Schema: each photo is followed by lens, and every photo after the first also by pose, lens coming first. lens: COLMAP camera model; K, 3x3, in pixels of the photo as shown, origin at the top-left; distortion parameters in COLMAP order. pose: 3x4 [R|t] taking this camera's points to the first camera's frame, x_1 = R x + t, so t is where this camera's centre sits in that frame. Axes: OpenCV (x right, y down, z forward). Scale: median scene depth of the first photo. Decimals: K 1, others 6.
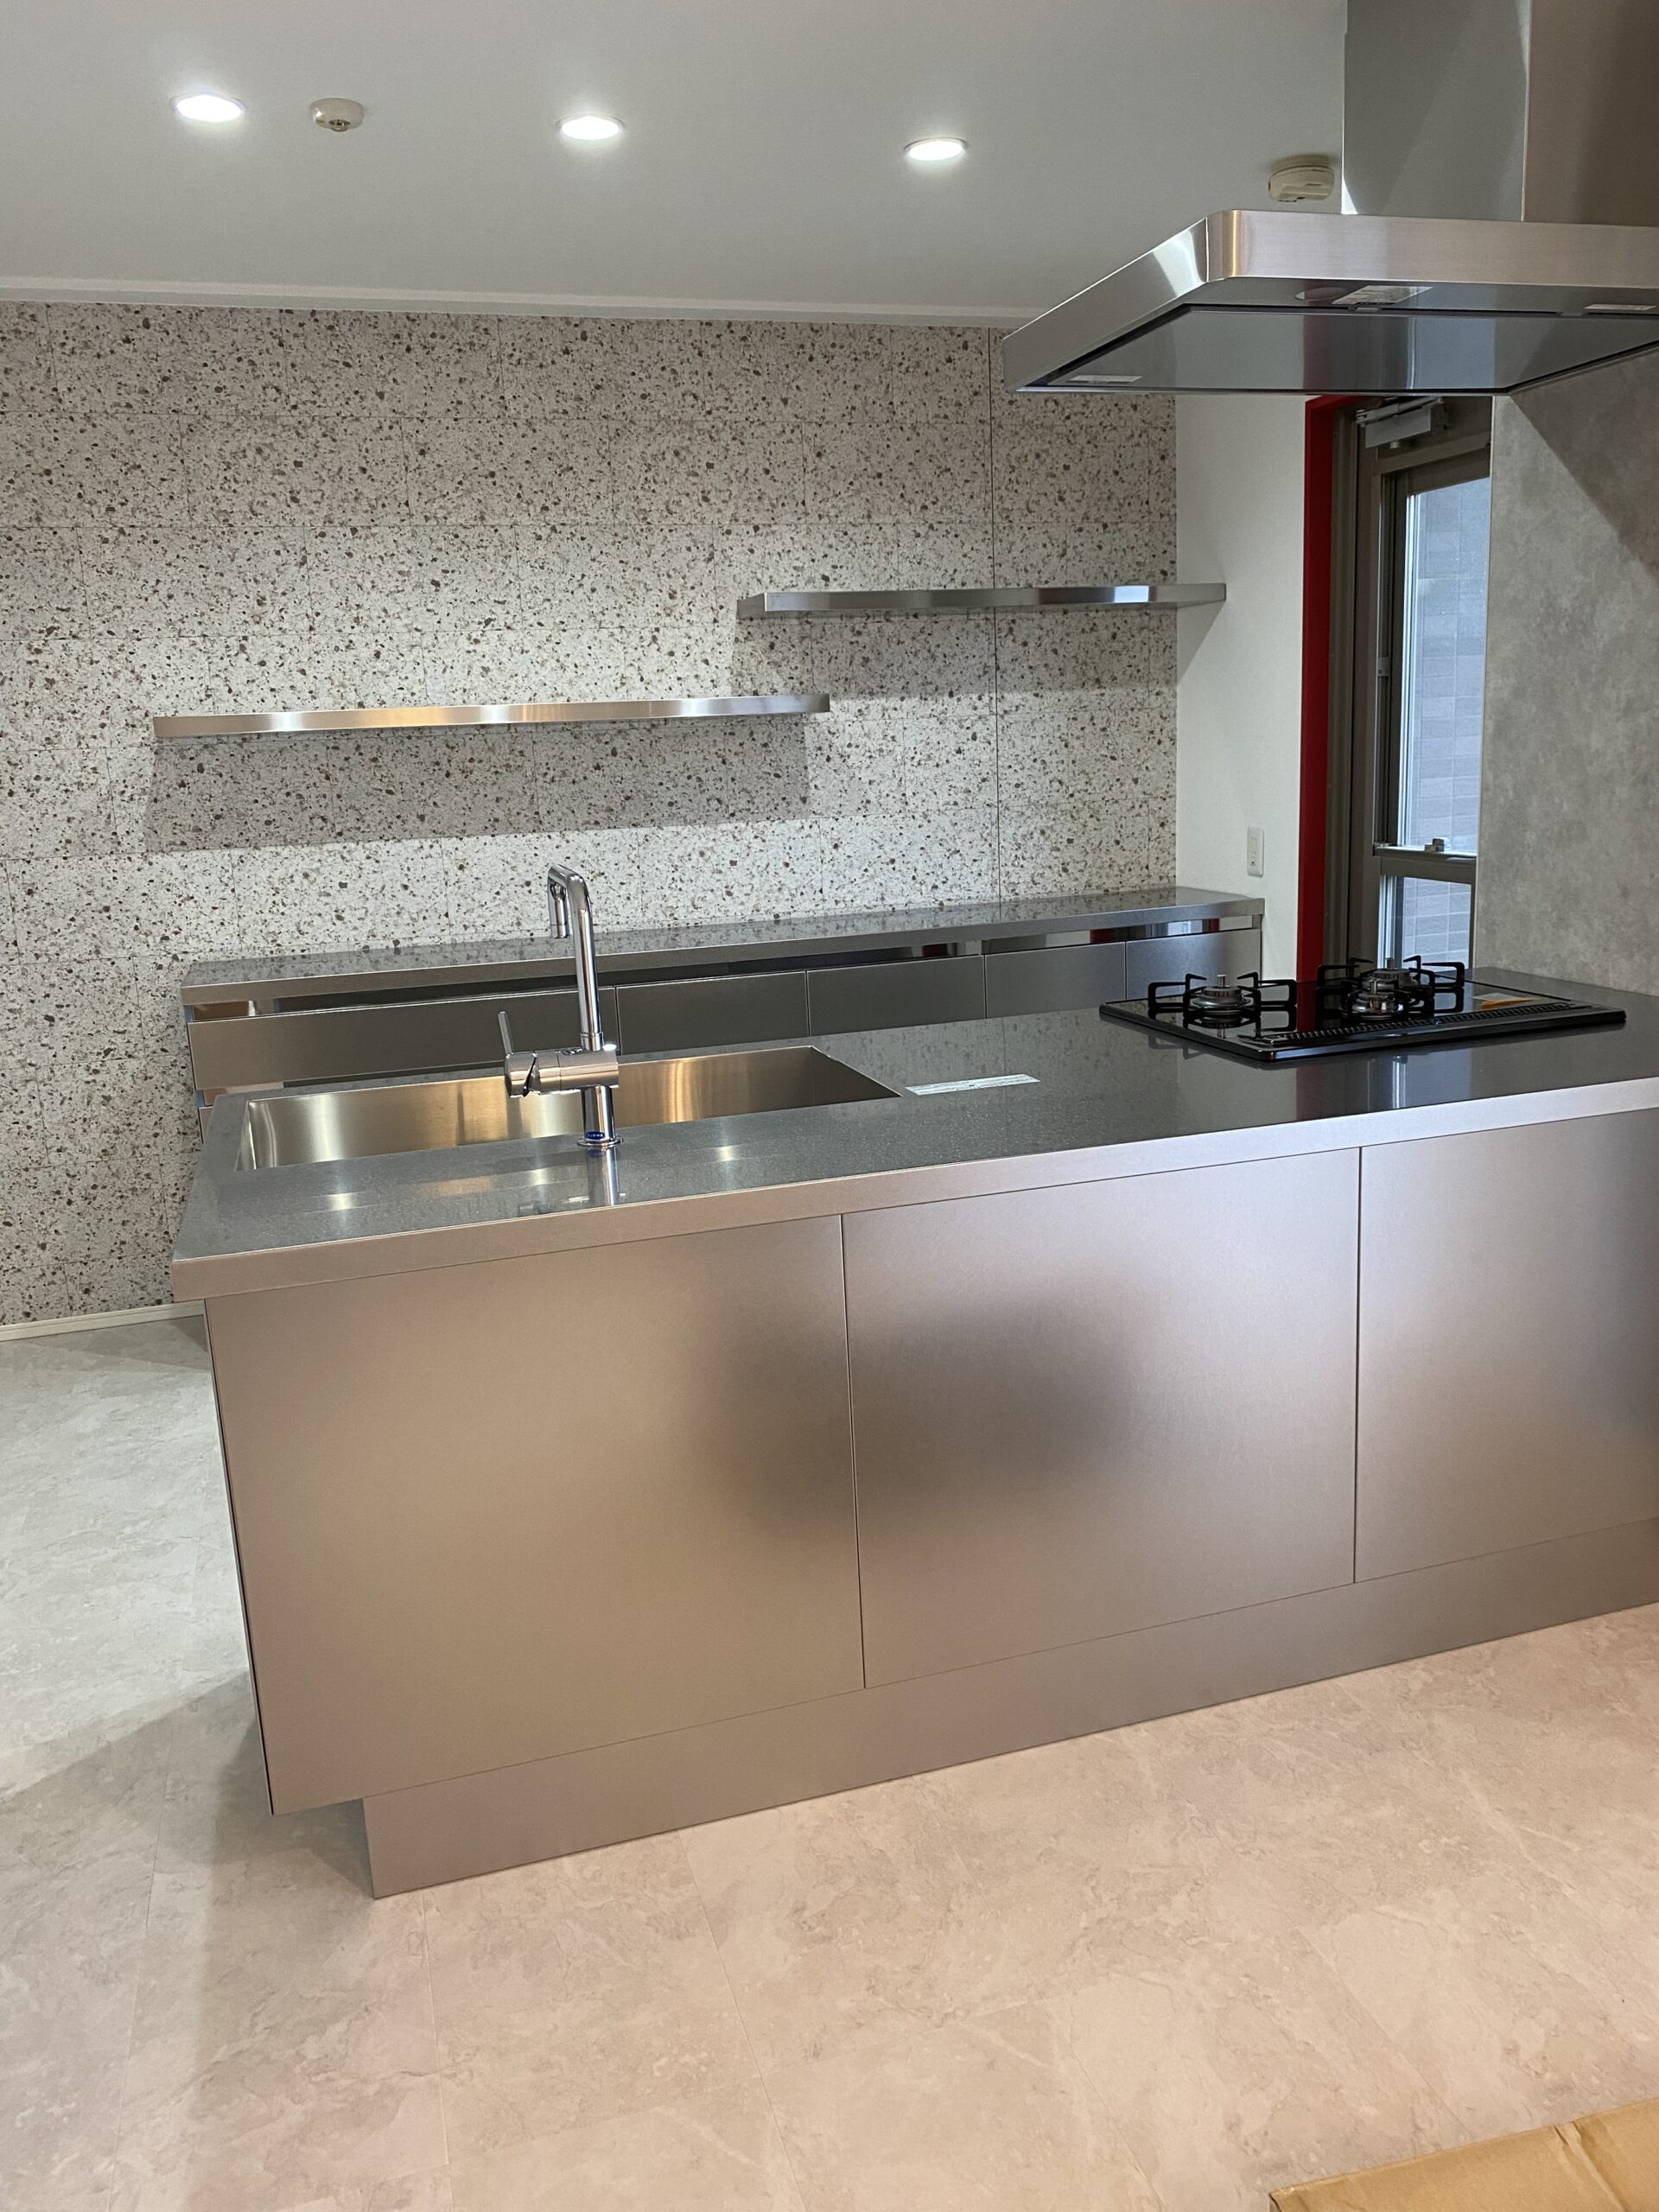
lens RADIAL K [[1676.3, 0, 824.3], [0, 1676.3, 1115.0], [0, 0, 1]] dist [0.048559, -0.038000]
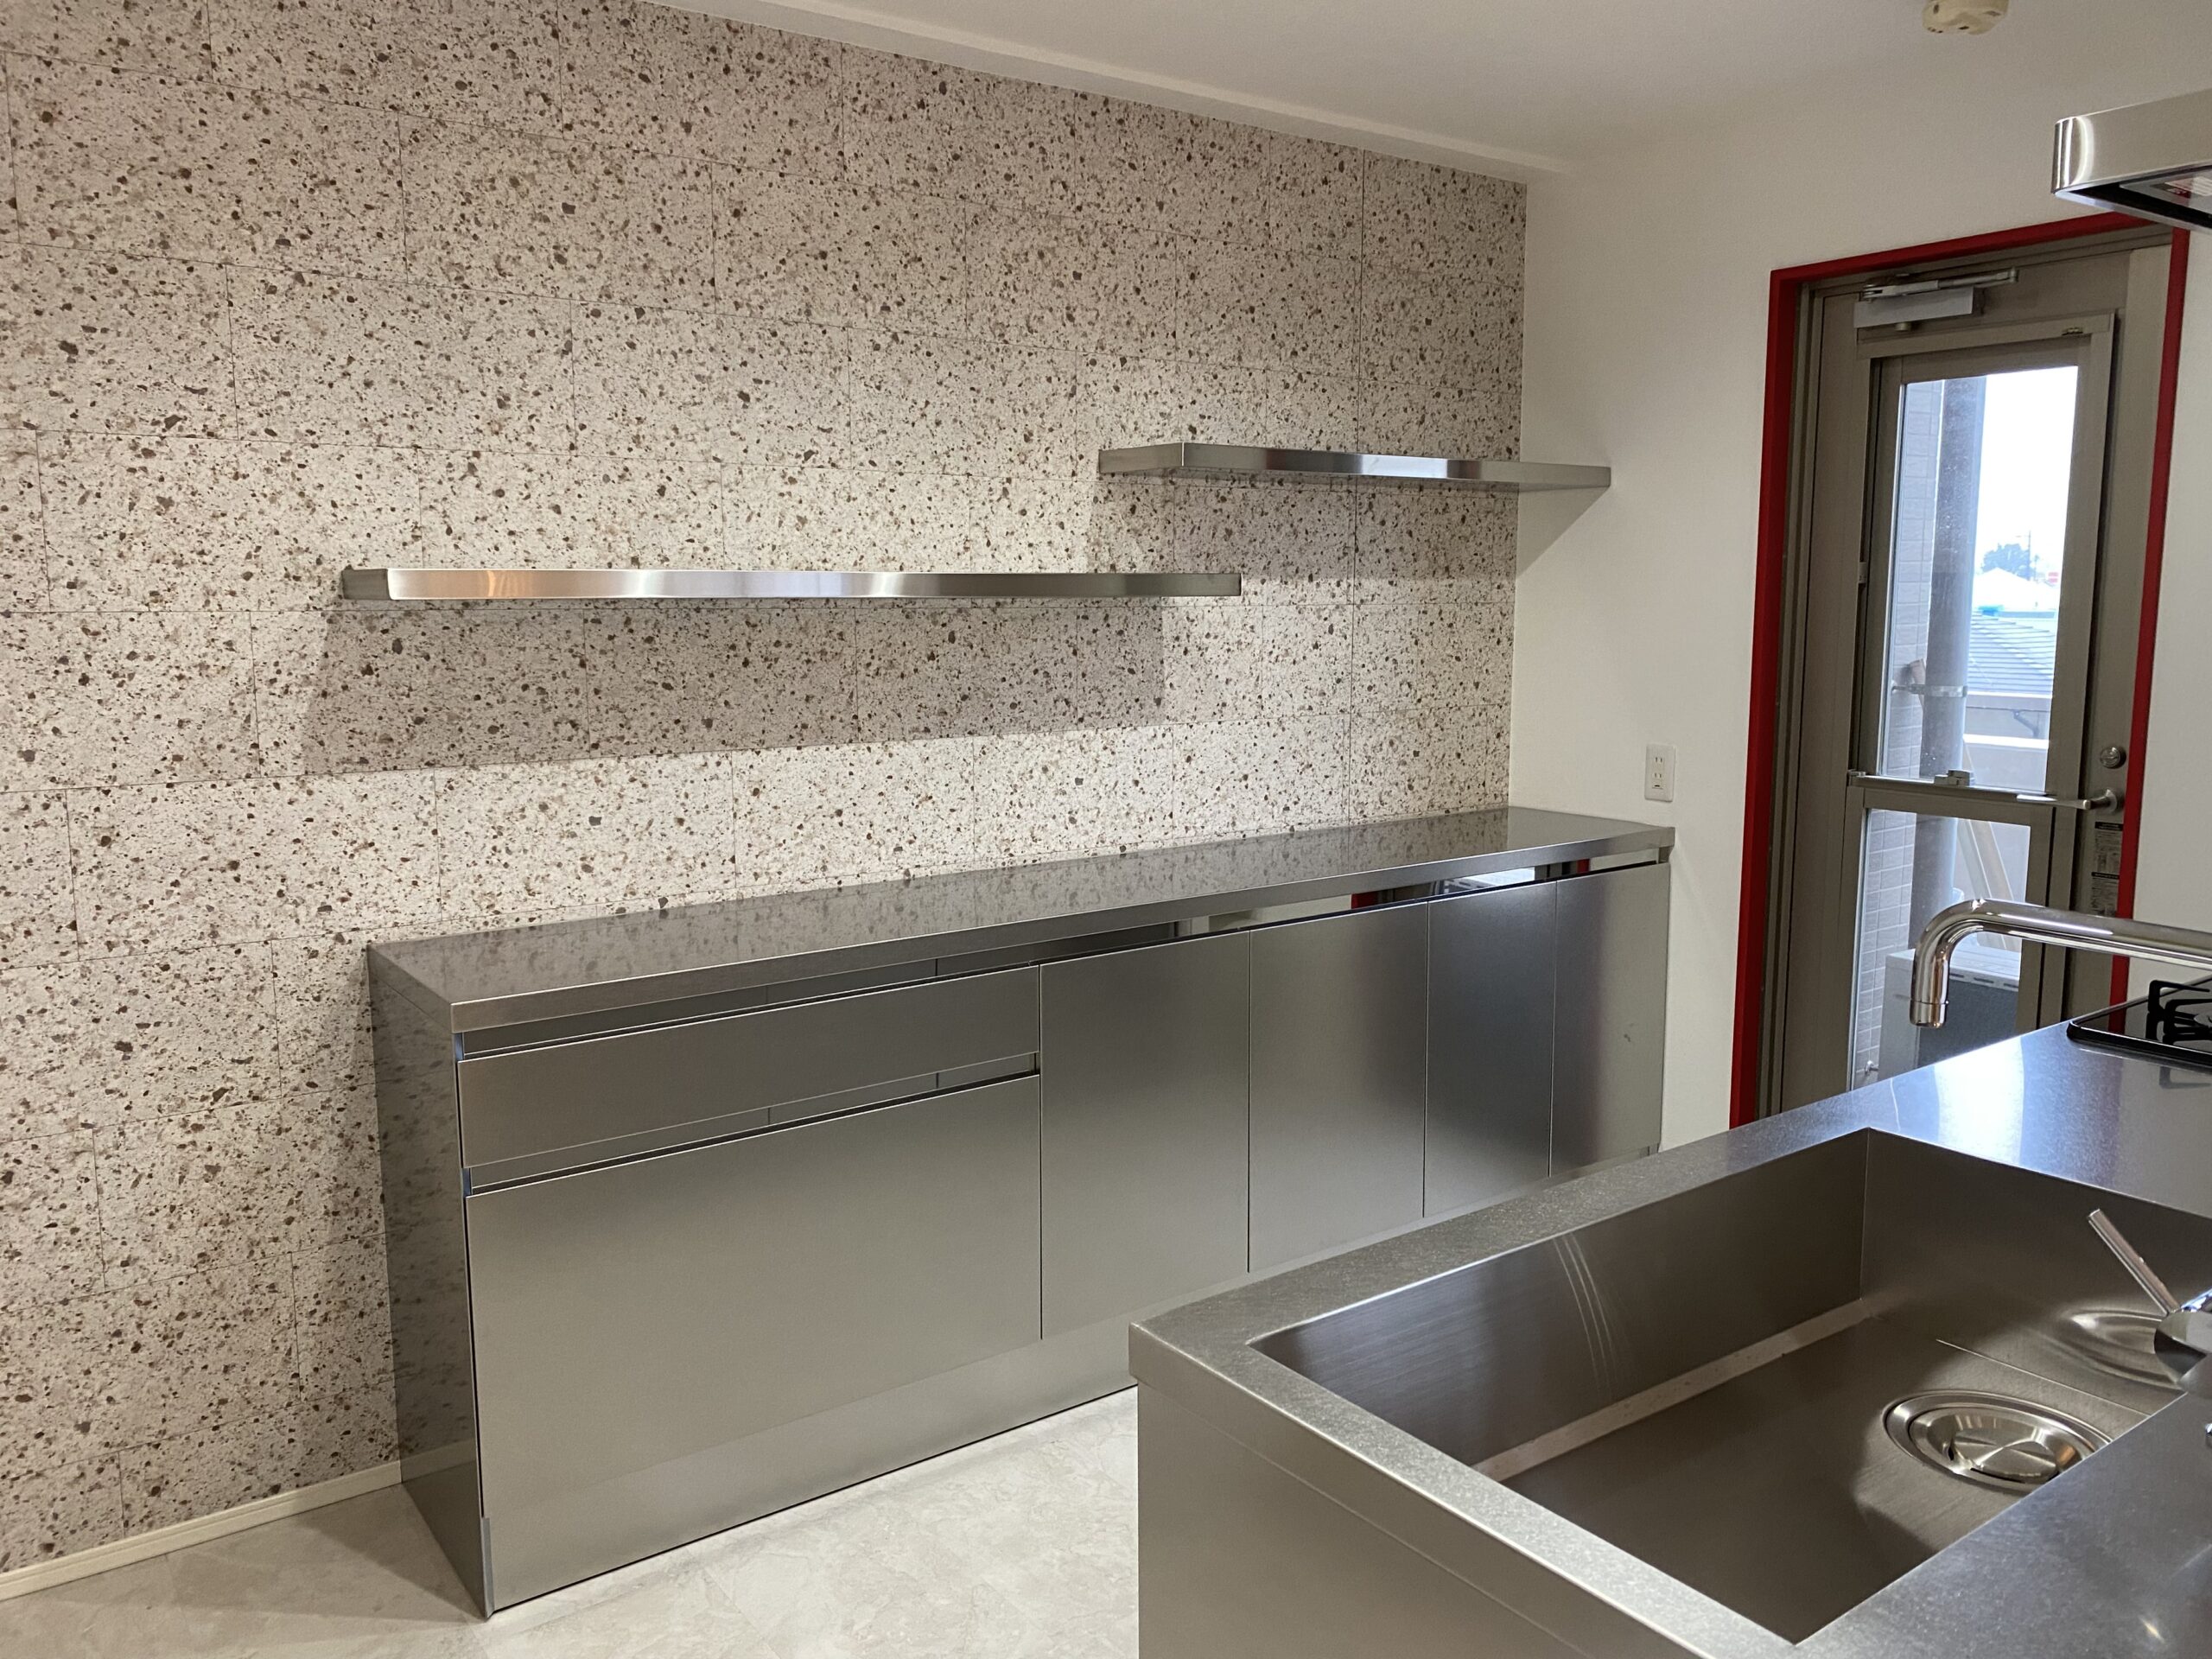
lens RADIAL K [[1676.3, 0, 1115.5], [0, 1676.3, 832.4], [0, 0, 1]] dist [0.048559, -0.038000]
pose [[0.946655, -0.005322, 0.322206, -0.306159], [0.032204, 0.996421, -0.078159, -0.072062], [-0.320637, 0.084366, 0.943438, 0.295609]]
